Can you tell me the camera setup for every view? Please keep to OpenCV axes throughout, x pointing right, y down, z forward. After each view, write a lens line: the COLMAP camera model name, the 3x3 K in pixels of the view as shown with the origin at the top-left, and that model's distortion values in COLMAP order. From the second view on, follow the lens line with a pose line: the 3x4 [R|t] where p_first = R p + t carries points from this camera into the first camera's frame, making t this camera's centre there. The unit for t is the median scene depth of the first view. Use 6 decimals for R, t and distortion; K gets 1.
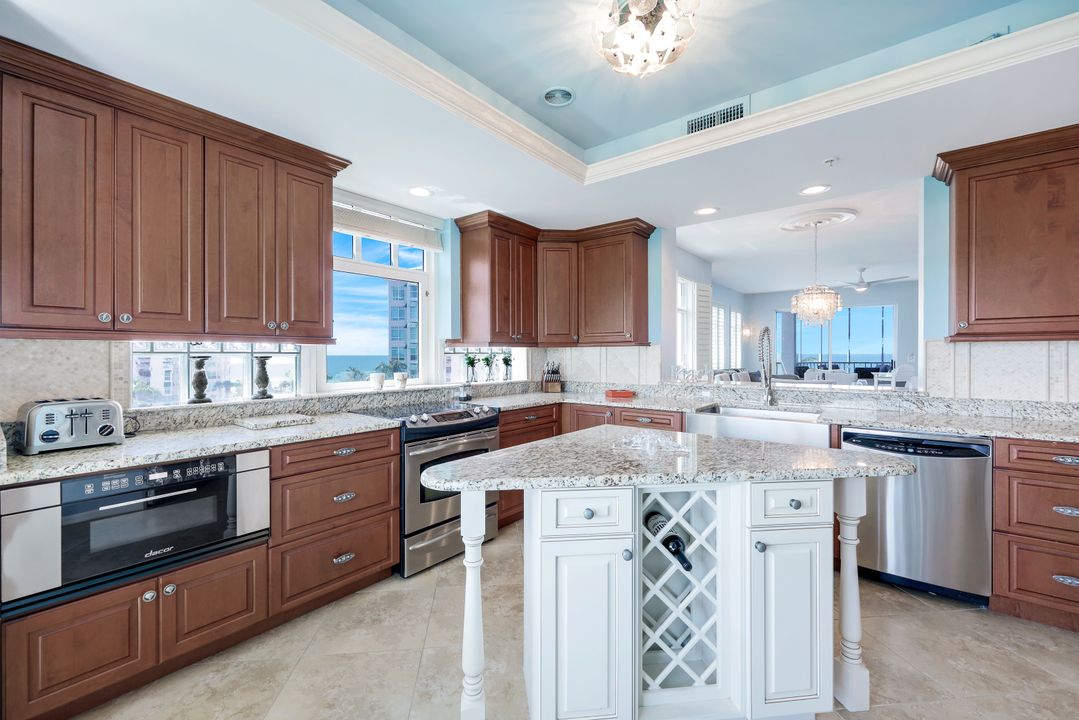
lens RADIAL K [[439.8, 0, 537.9], [0, 439.8, 356.8], [0, 0, 1]] dist [0.000321, 0.000249]
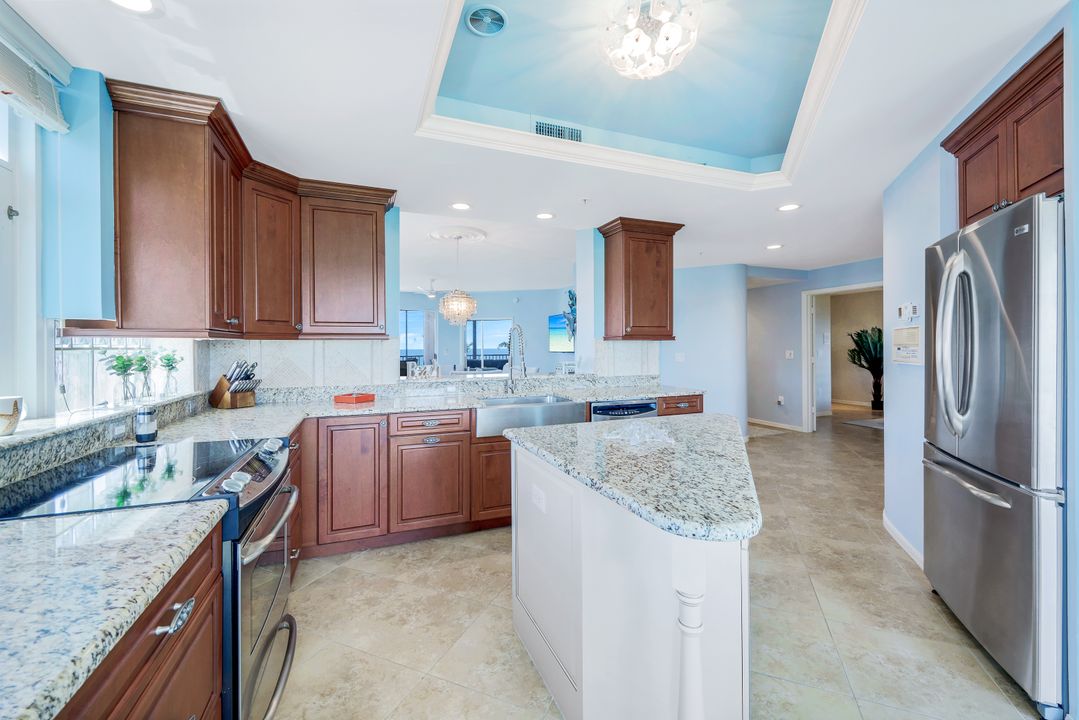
lens RADIAL K [[439.8, 0, 529.8], [0, 439.8, 349.3], [0, 0, 1]] dist [0.000321, 0.000249]
pose [[0.505413, -0.003638, 0.862870, -0.546298], [0.010274, 0.999946, -0.001802, -0.002390], [-0.862817, 0.009775, 0.505423, 0.493978]]
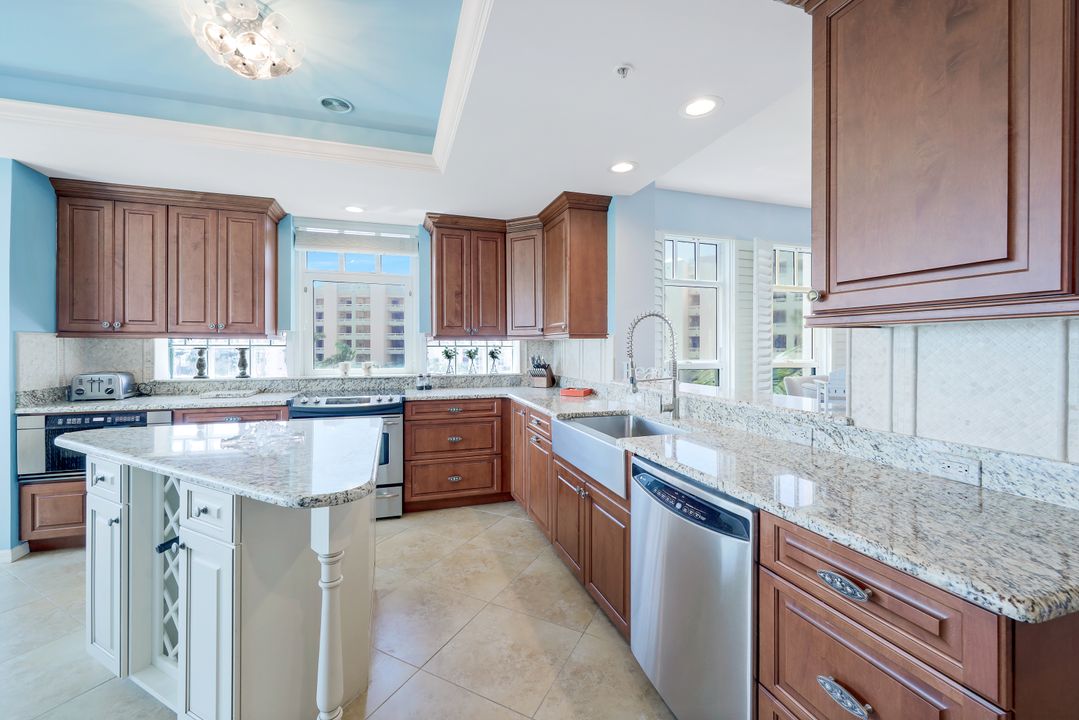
lens RADIAL K [[439.8, 0, 537.9], [0, 439.8, 347.8], [0, 0, 1]] dist [0.000321, 0.000249]
pose [[0.832931, 0.004369, -0.553360, 0.948399], [-0.006321, 0.999979, -0.001618, -0.005404], [0.553341, 0.004846, 0.832941, 0.350304]]
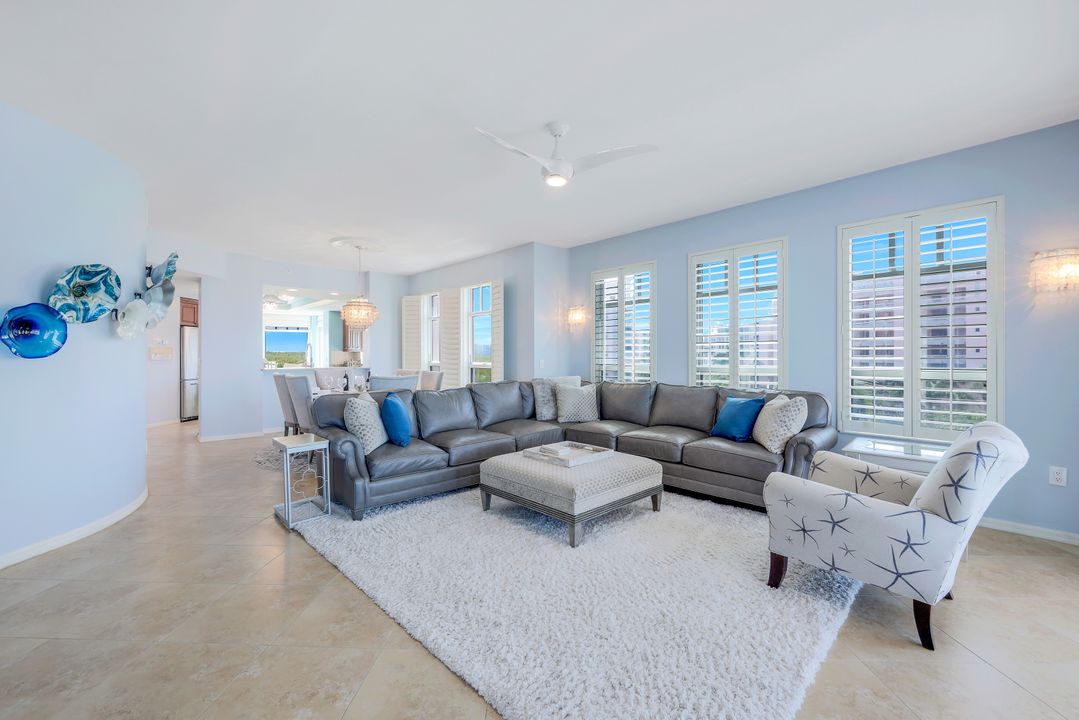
lens RADIAL K [[439.8, 0, 535.7], [0, 439.8, 357.4], [0, 0, 1]] dist [0.000321, 0.000249]
pose [[-0.143293, 0.007799, -0.989650, 3.557536], [-0.005662, 0.999946, 0.008700, -0.019069], [0.989664, 0.006850, -0.143241, 3.308943]]
